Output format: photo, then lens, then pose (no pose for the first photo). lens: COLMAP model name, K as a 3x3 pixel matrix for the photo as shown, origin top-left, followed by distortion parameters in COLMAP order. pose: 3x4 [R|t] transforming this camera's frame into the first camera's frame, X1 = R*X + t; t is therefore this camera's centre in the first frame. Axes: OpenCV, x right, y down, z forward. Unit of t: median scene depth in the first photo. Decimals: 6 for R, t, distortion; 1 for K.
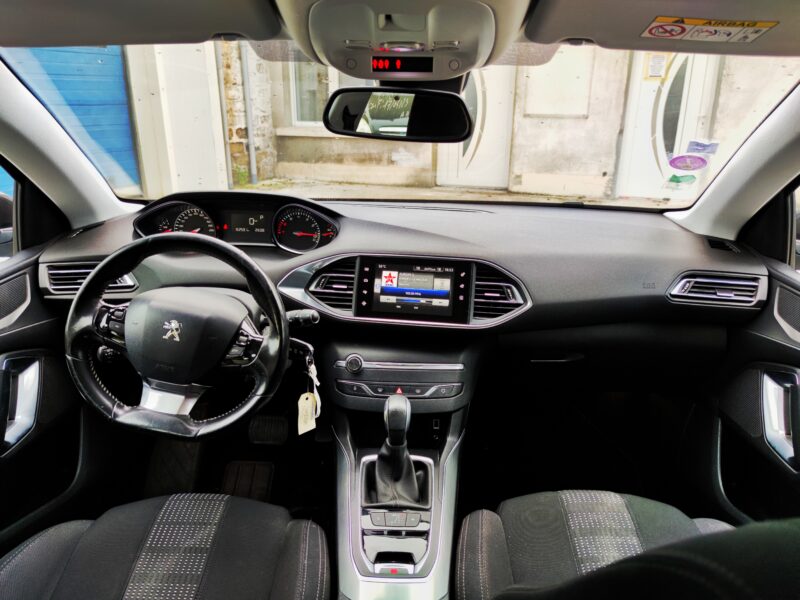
lens RADIAL K [[609.8, 0, 400.0], [0, 609.8, 300.0], [0, 0, 1]] dist [0.005427, 0.002642]
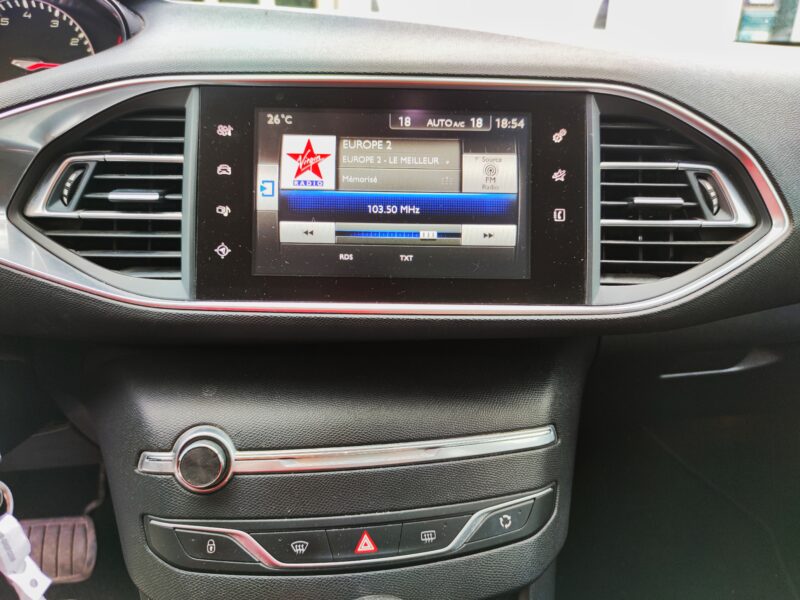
lens RADIAL K [[651.9, 0, 400.0], [0, 651.9, 300.0], [0, 0, 1]] dist [0.007283, 0.002154]
pose [[0.986157, -0.060030, 0.154564, -0.026139], [0.046631, 0.994948, 0.088902, 0.004961], [-0.159120, -0.080464, 0.983975, 0.689050]]
